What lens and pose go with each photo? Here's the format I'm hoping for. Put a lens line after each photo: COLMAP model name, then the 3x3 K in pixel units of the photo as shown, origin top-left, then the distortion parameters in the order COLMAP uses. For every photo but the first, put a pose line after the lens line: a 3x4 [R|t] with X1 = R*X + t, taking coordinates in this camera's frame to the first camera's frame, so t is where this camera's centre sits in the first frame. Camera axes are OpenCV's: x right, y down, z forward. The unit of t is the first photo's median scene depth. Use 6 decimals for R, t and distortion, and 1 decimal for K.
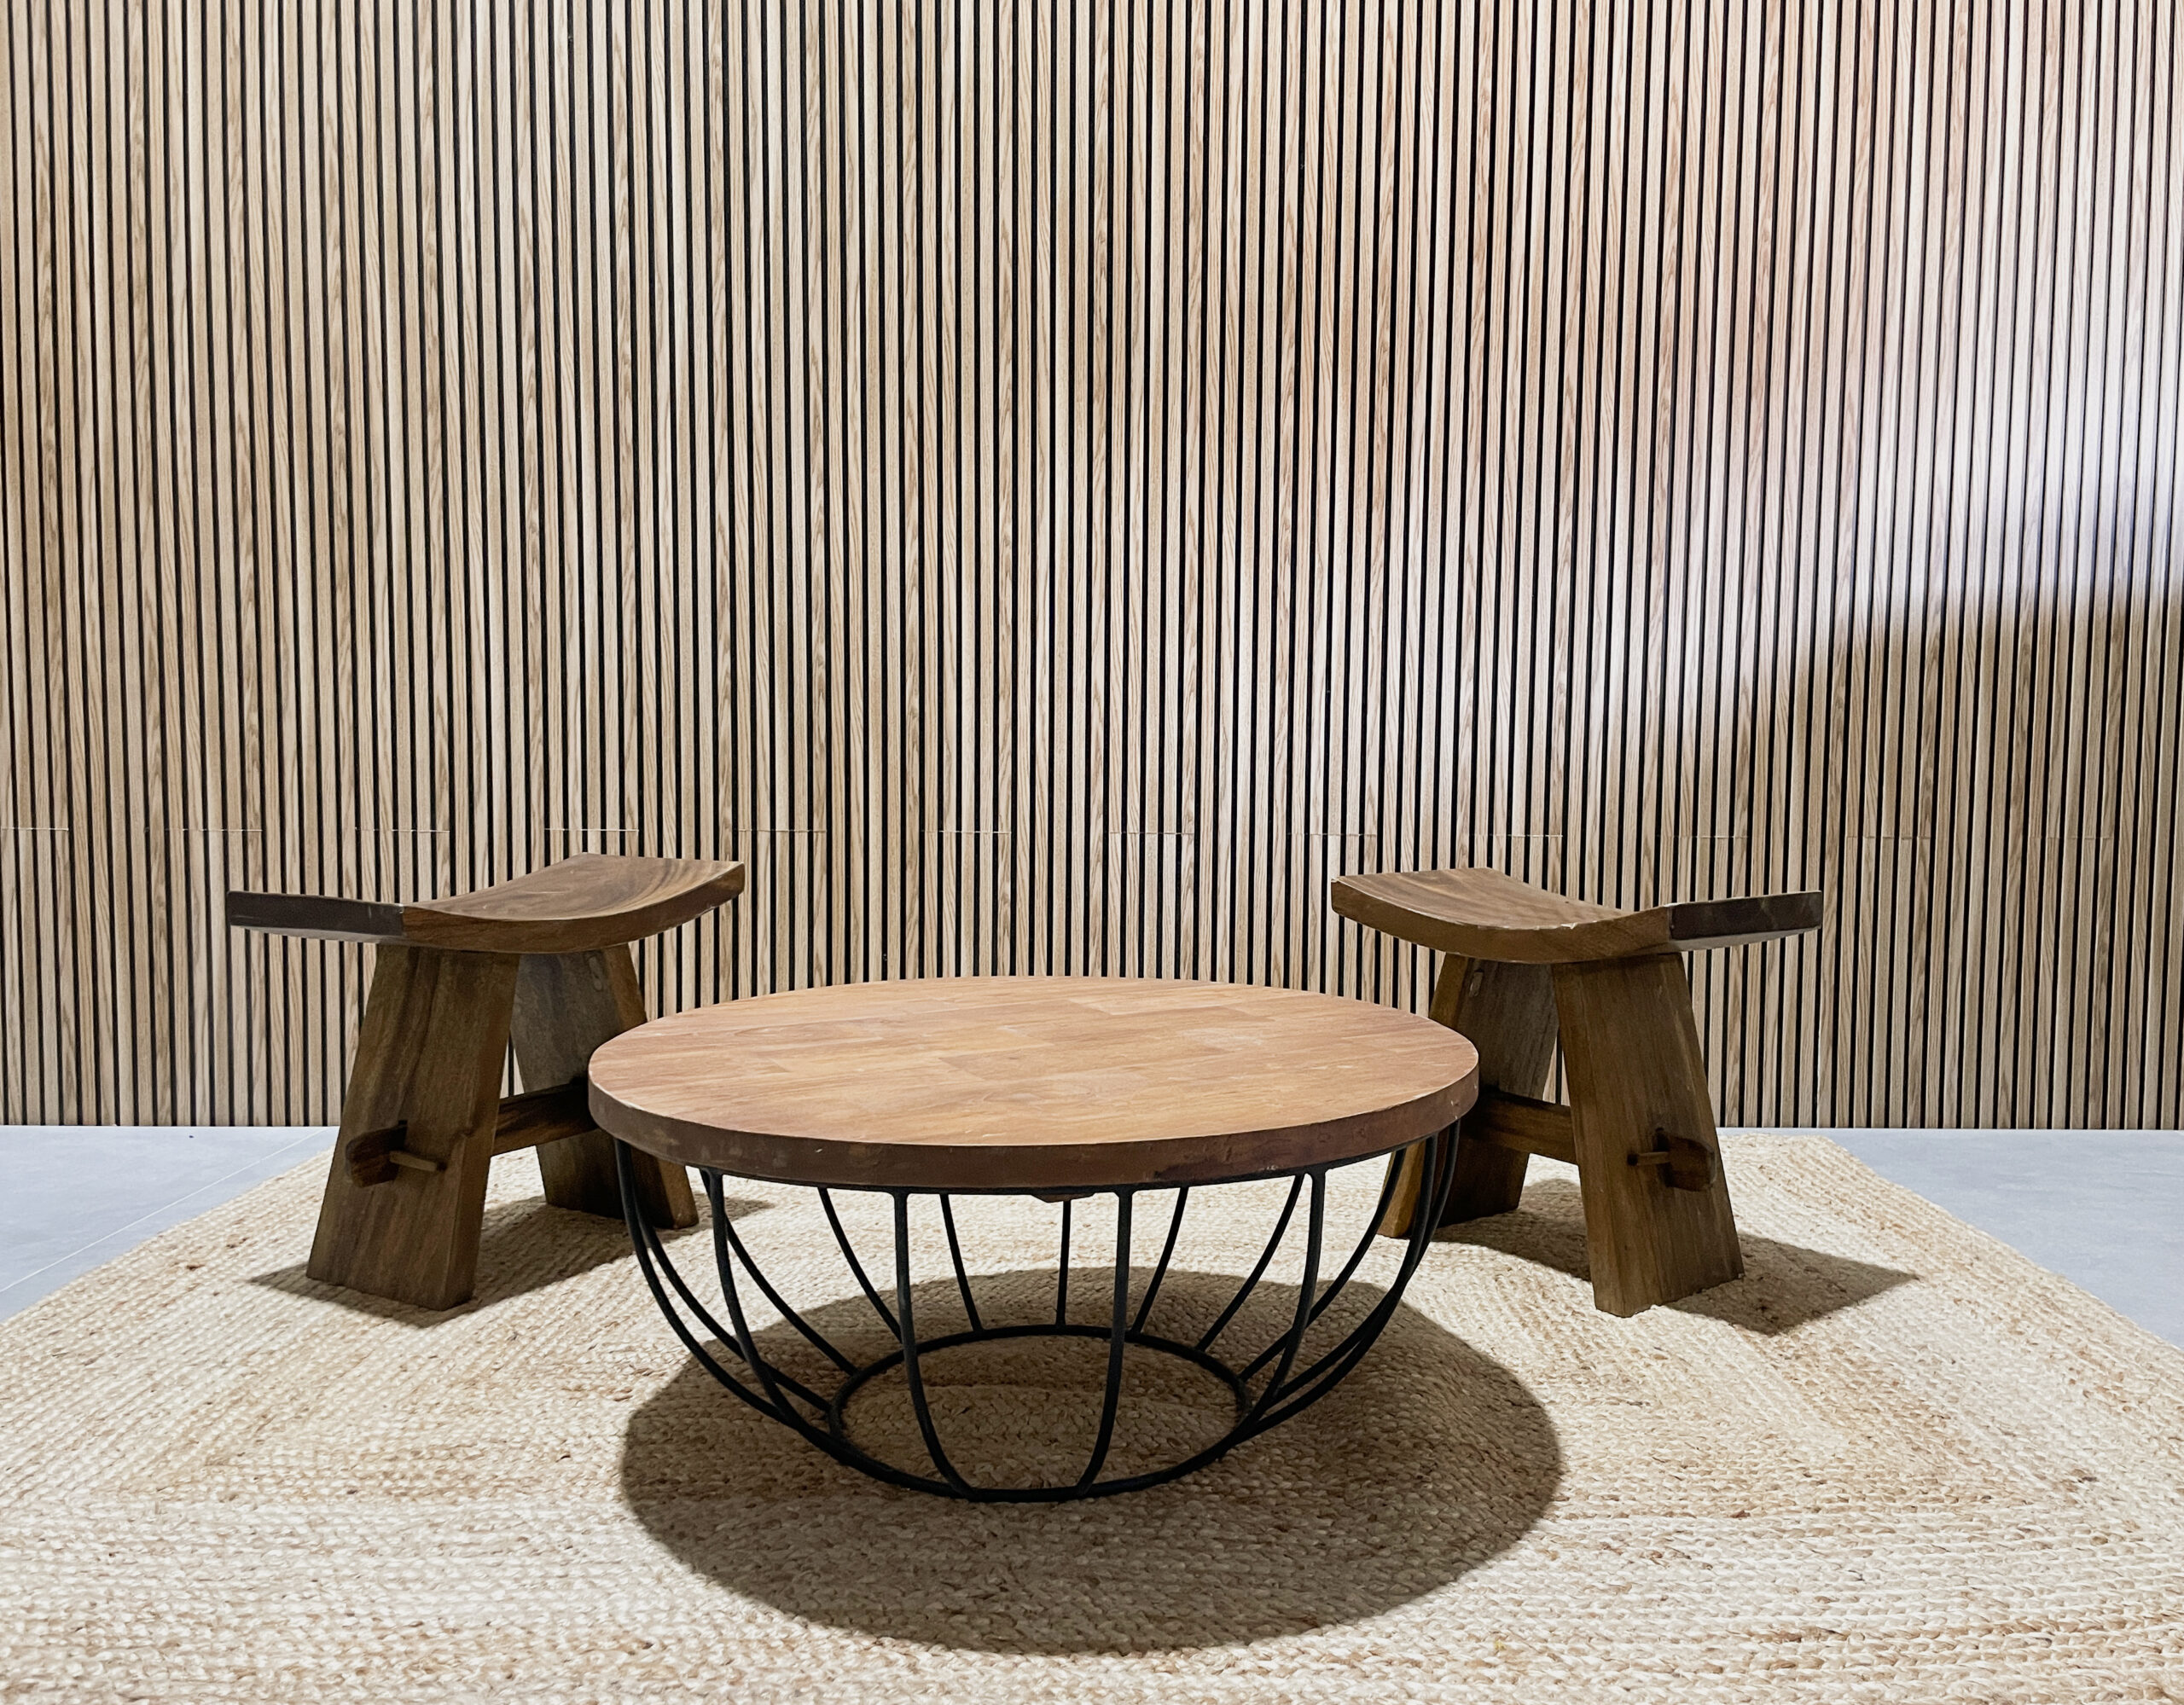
lens RADIAL K [[1732.5, 0, 1146.3], [0, 1732.5, 863.4], [0, 0, 1]] dist [0.097122, -0.137092]
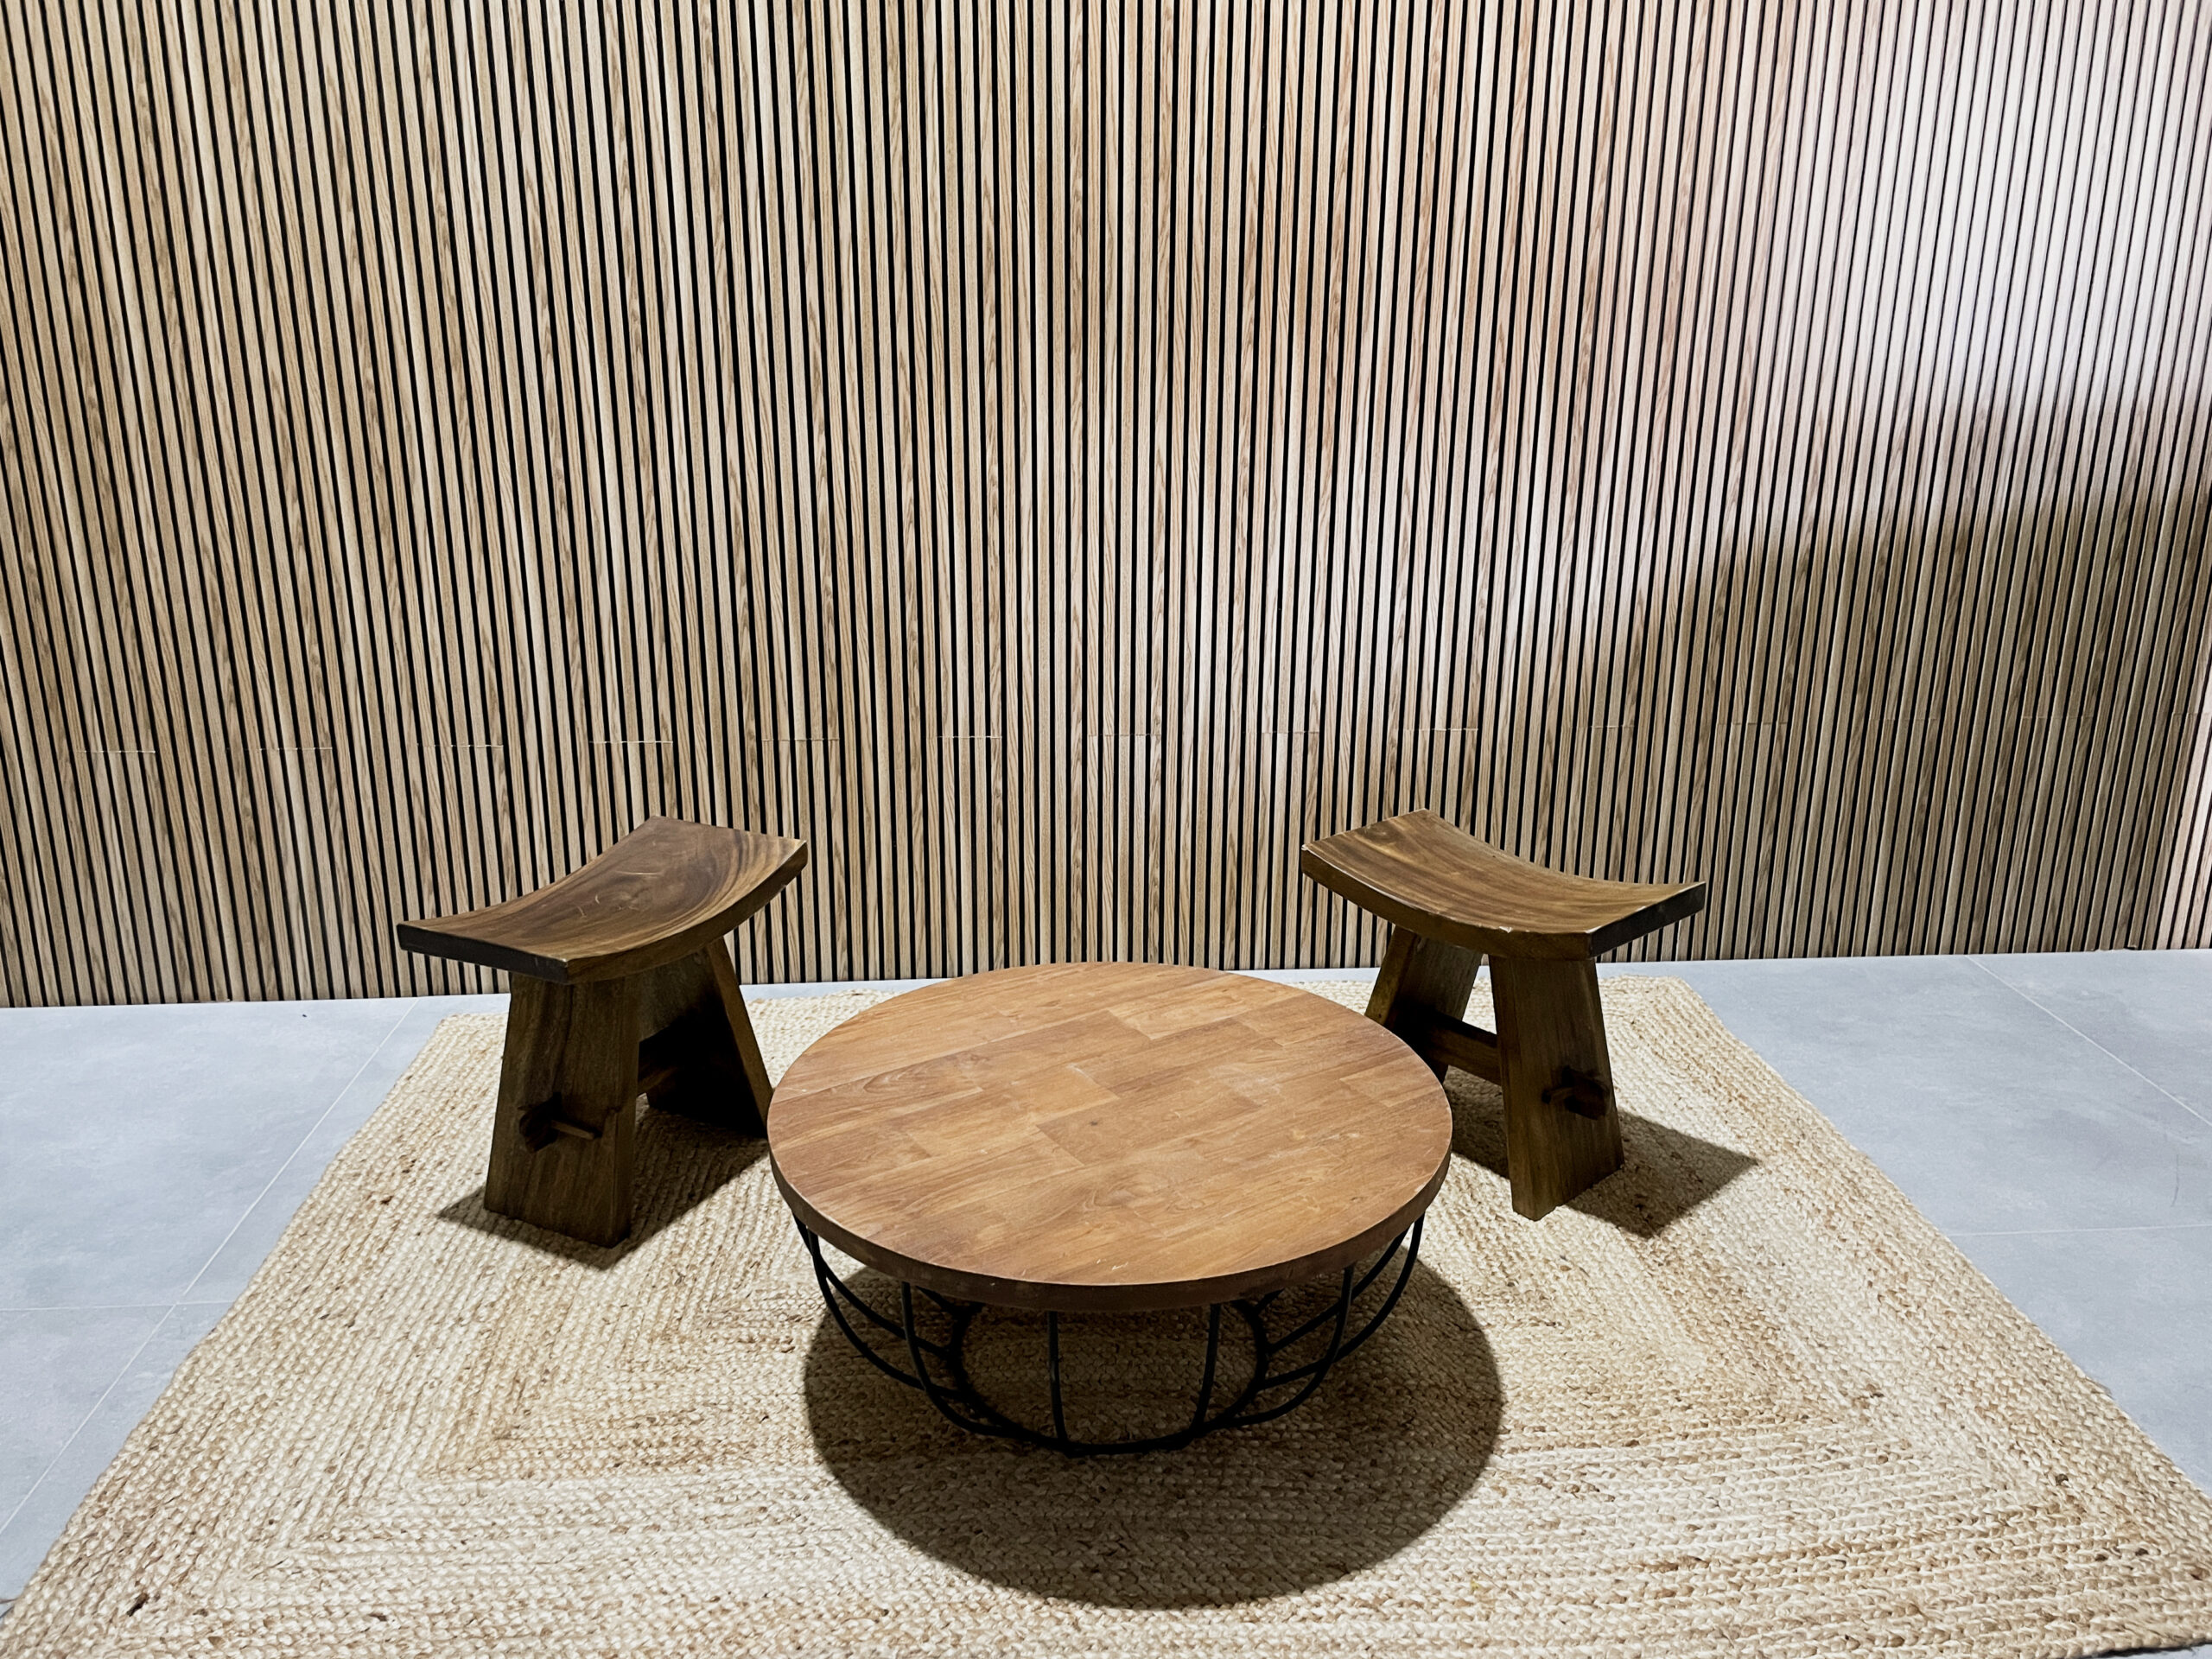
lens RADIAL K [[1683.7, 0, 1100.5], [0, 1683.7, 809.6], [0, 0, 1]] dist [0.092109, -0.129599]
pose [[0.998356, -0.022174, 0.052852, -0.135244], [0.010044, 0.975550, 0.219549, -0.397102], [-0.056428, -0.218657, 0.974169, -0.174371]]
